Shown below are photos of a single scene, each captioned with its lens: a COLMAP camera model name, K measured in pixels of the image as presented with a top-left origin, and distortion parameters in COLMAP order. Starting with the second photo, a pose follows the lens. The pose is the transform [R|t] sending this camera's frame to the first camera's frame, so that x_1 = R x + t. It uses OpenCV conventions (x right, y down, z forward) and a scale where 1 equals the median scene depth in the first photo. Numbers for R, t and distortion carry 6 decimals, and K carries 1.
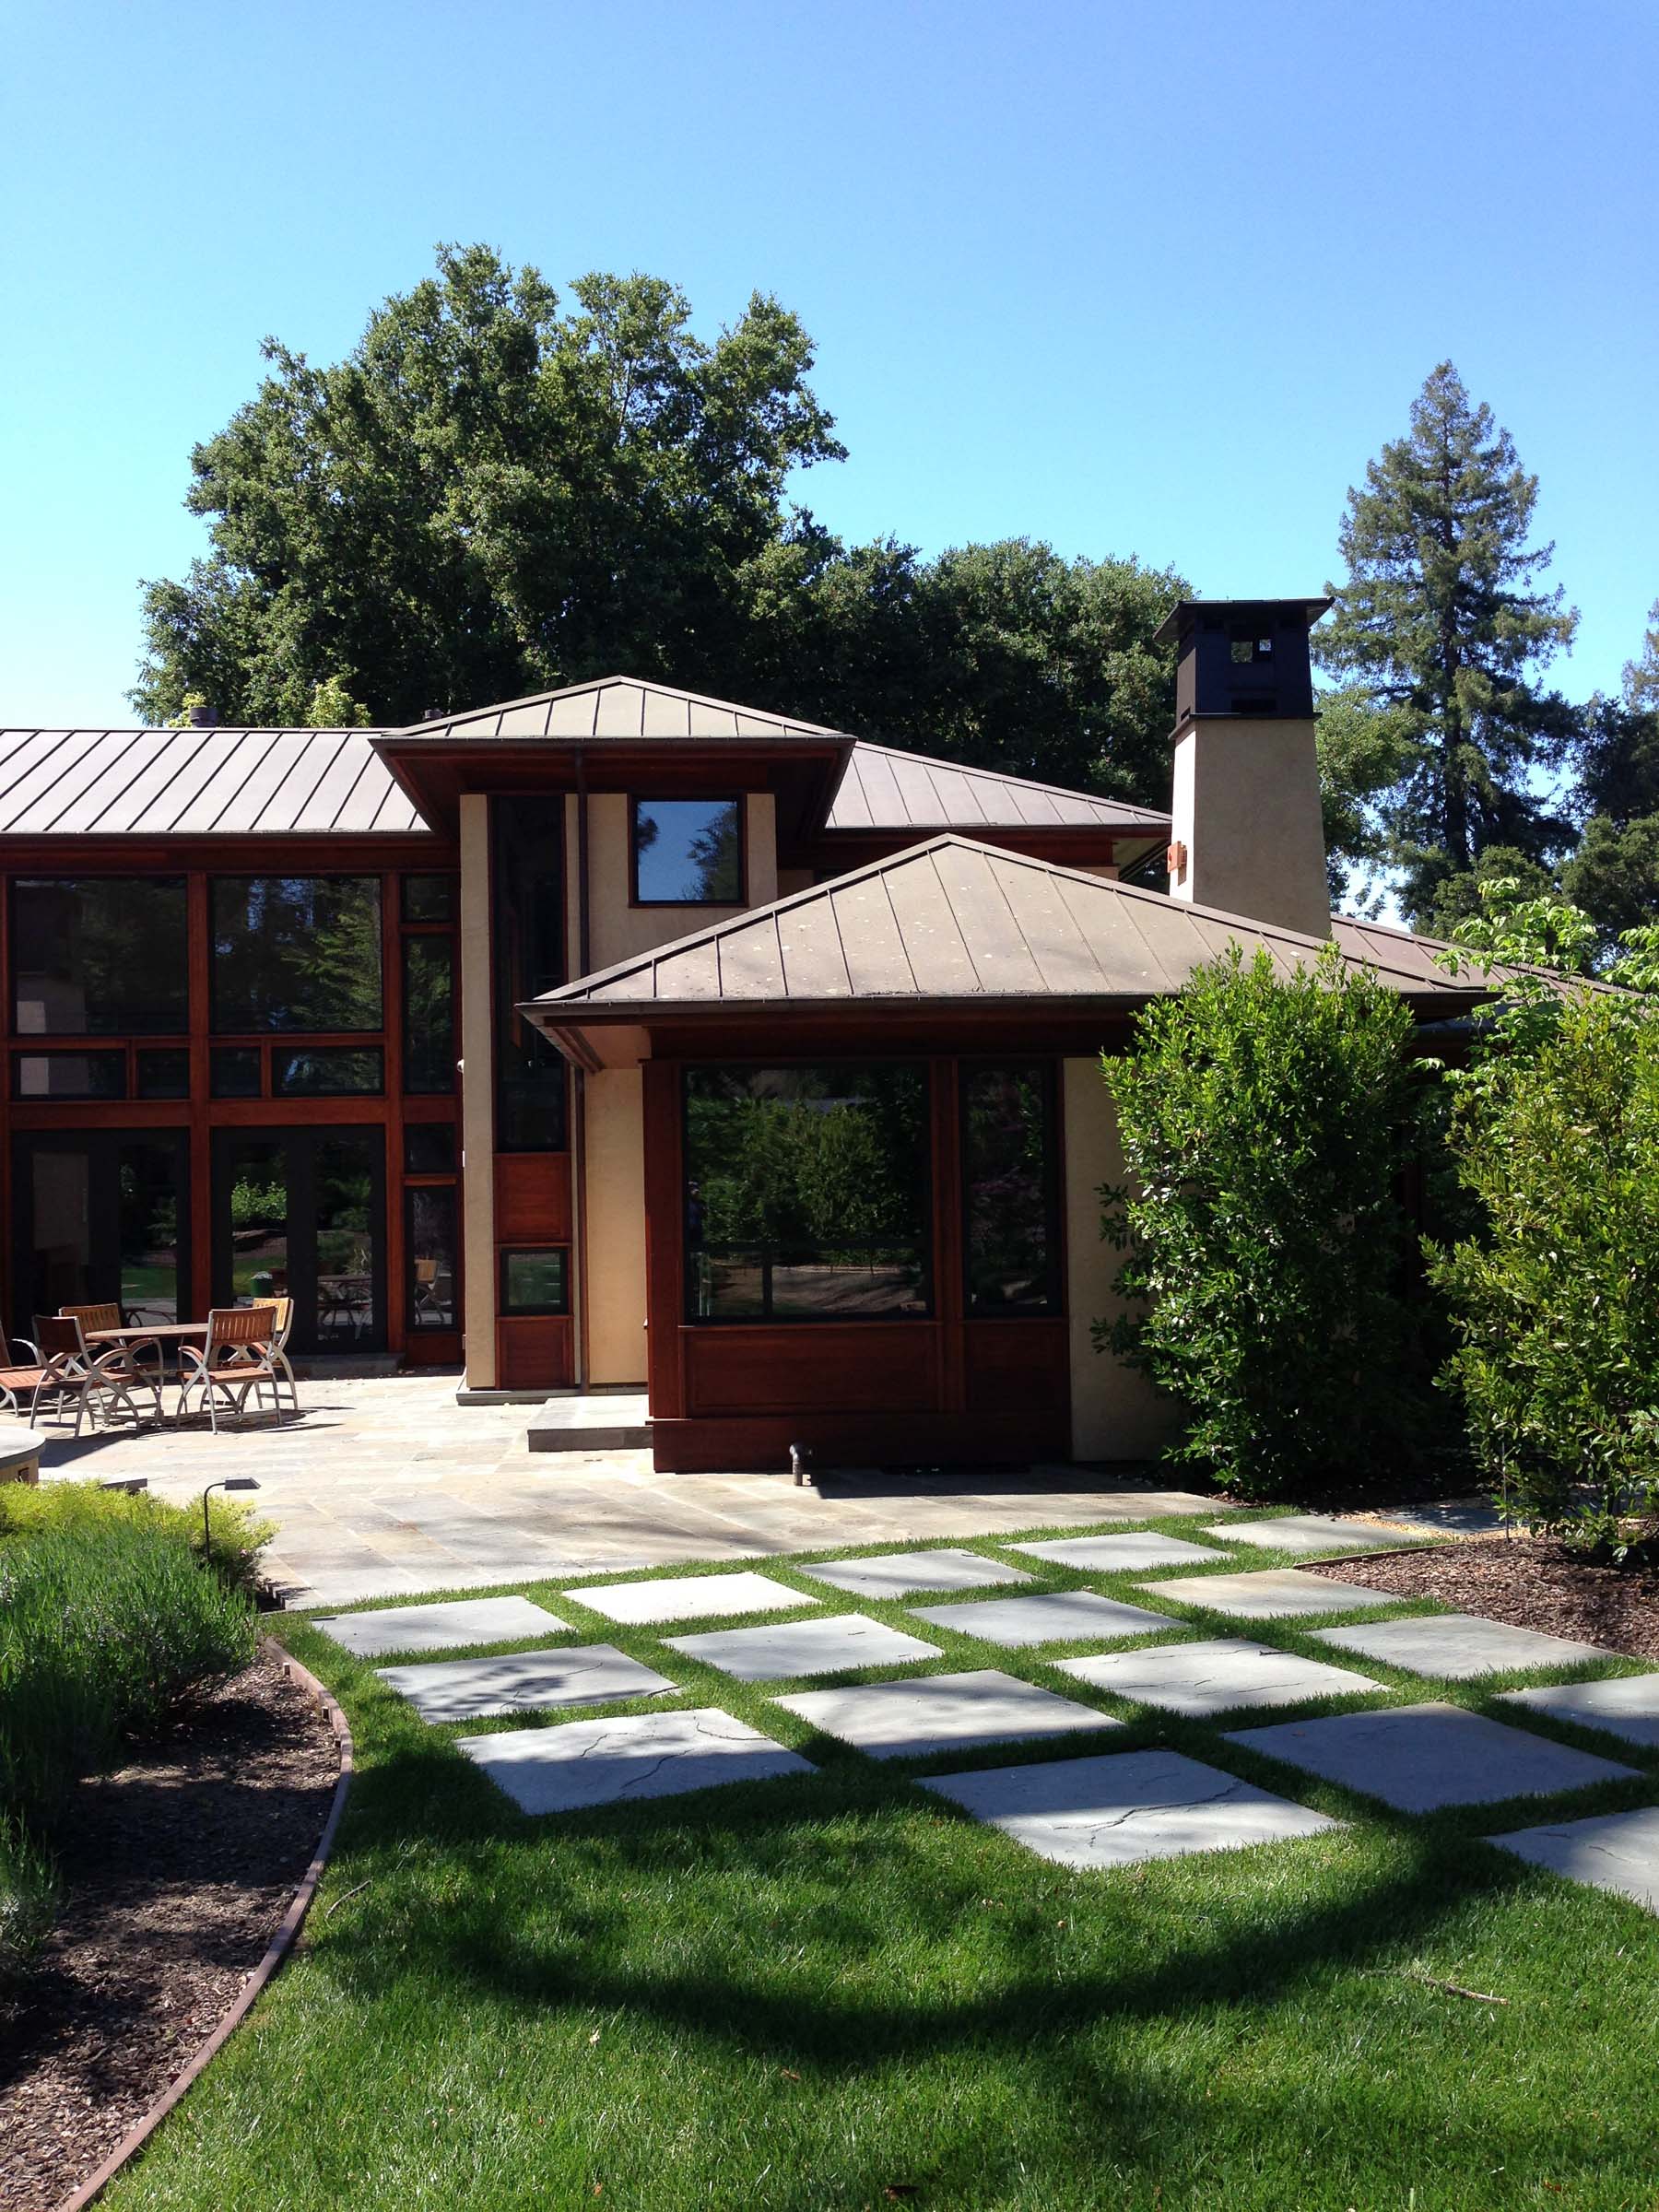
lens RADIAL K [[2111.9, 0, 831.2], [0, 2111.9, 1095.4], [0, 0, 1]] dist [0.157362, 0.000000]
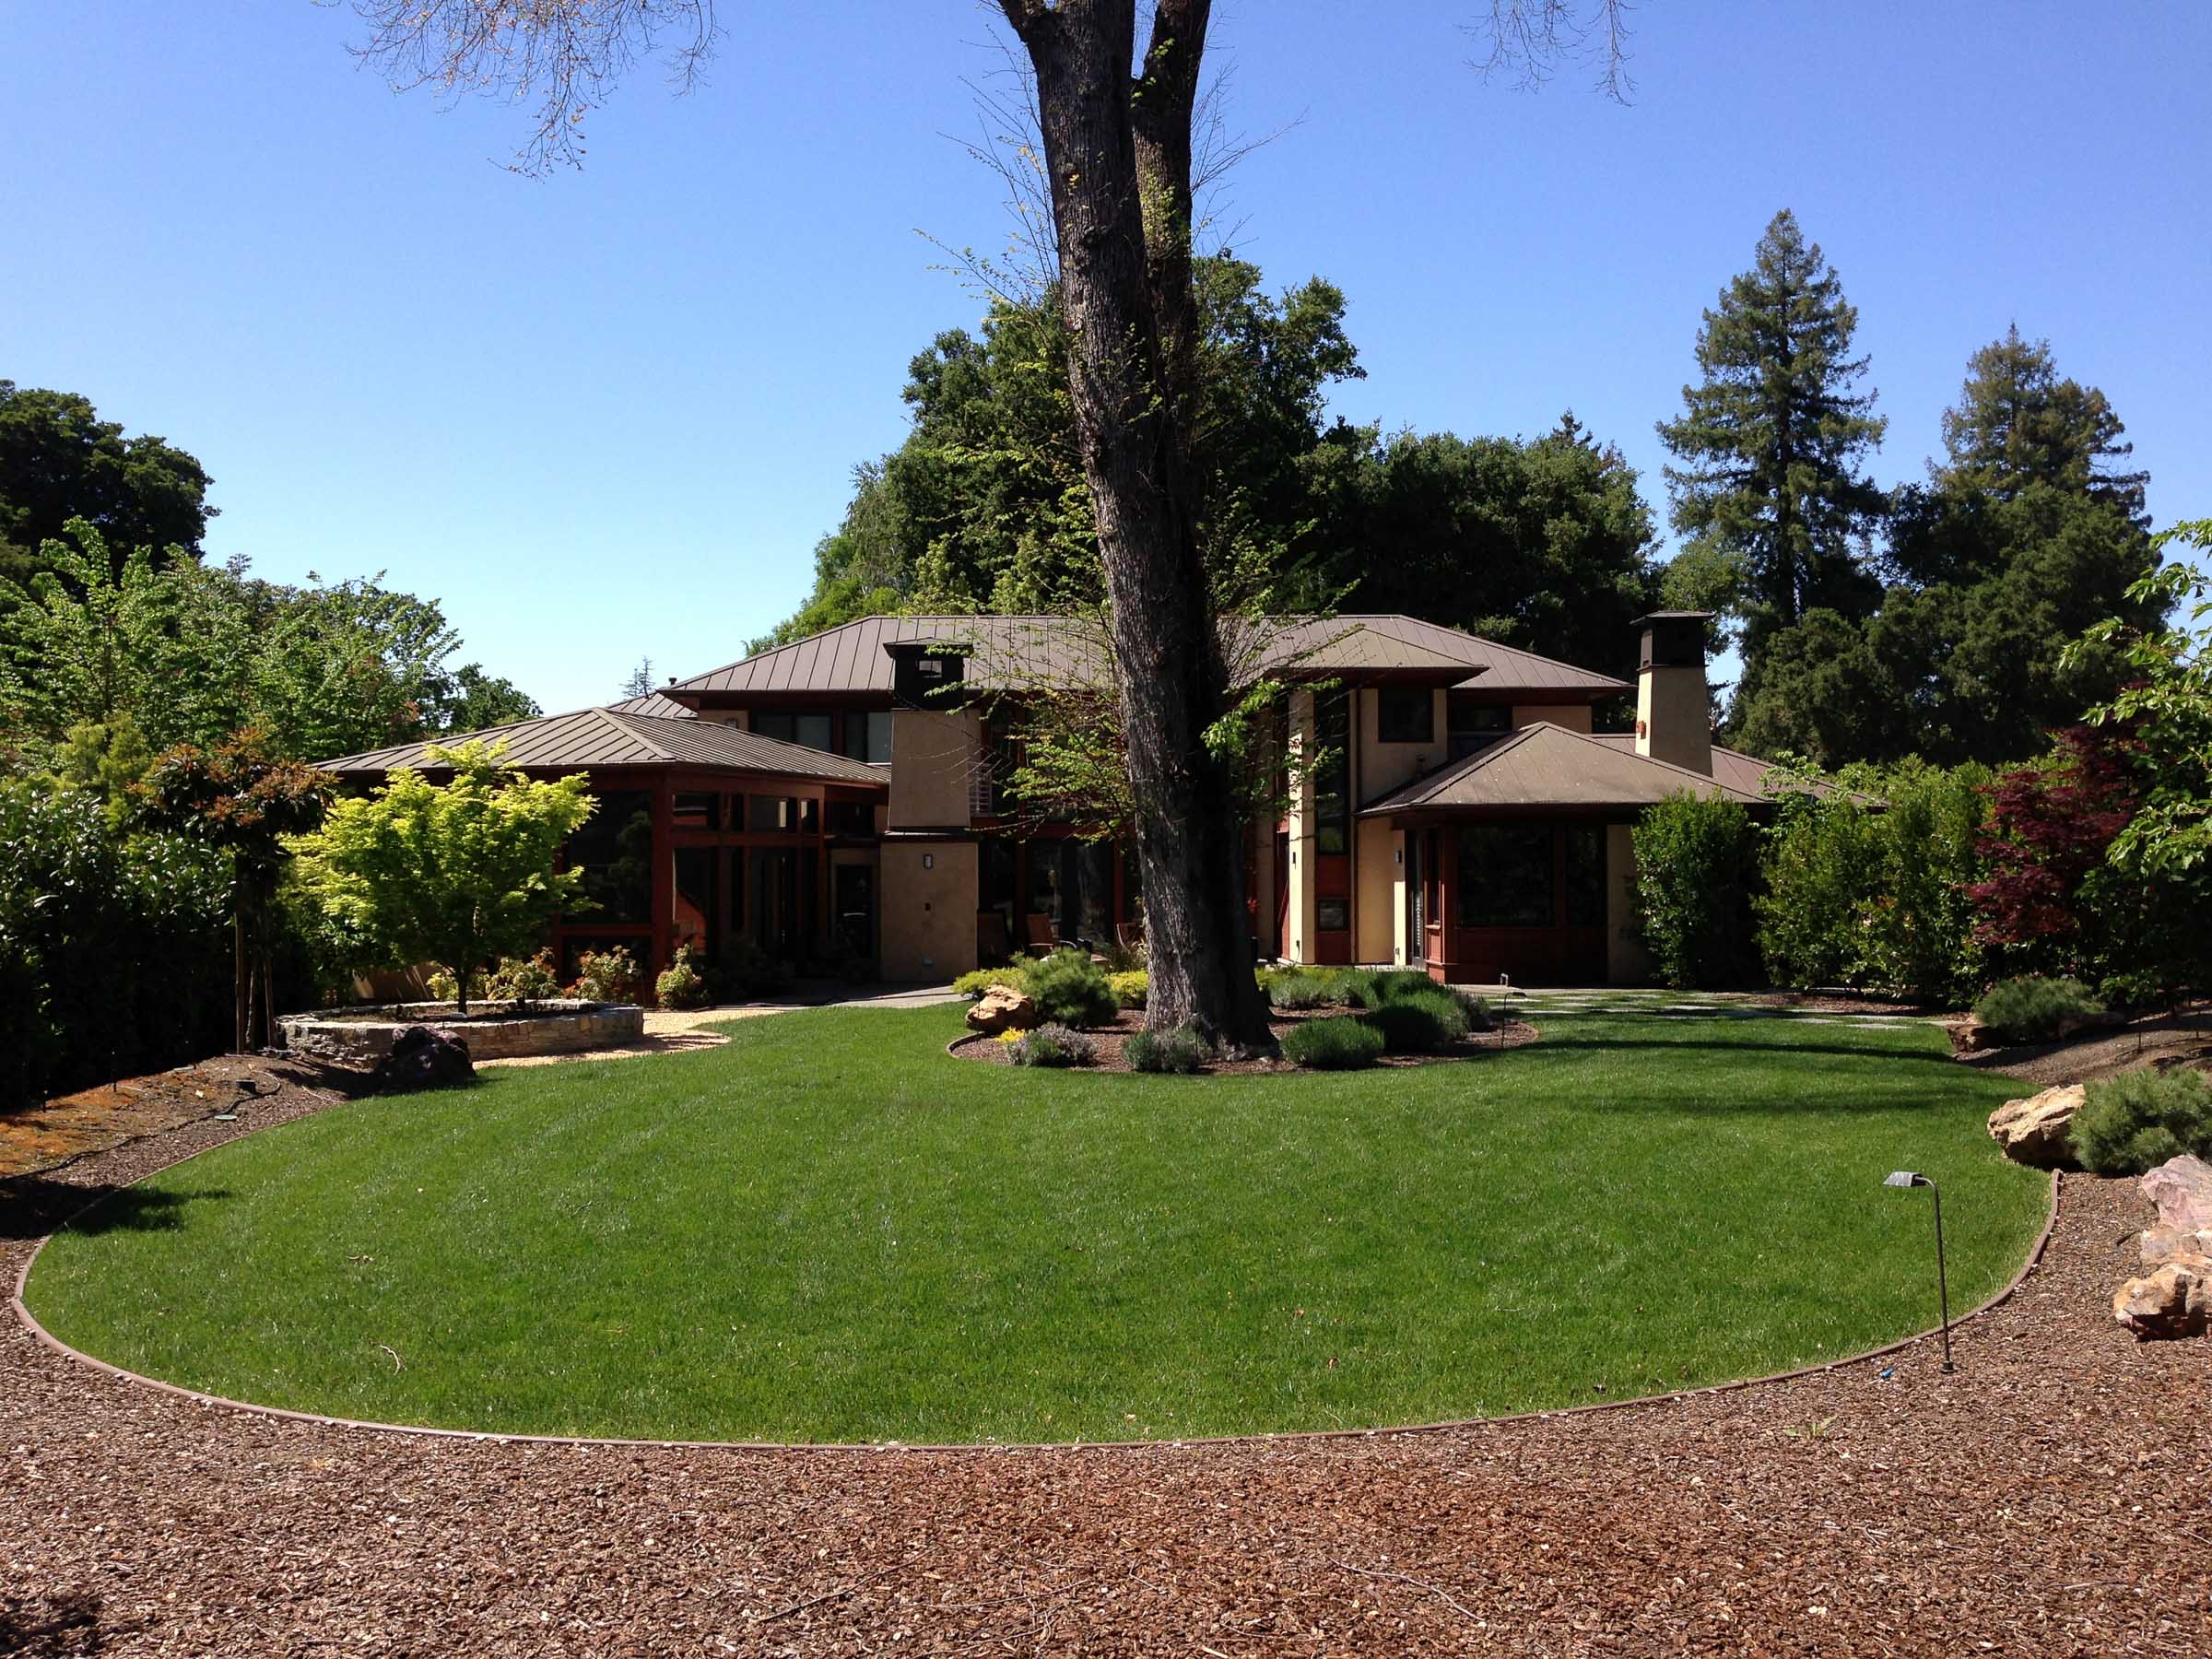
lens RADIAL K [[2111.9, 0, 1107.5], [0, 2111.9, 840.3], [0, 0, 1]] dist [0.157362, 0.000000]
pose [[0.999657, 0.012252, -0.023142, -0.073777], [-0.011517, 0.999433, 0.031640, -0.012507], [0.023517, -0.031362, 0.999231, -0.268859]]
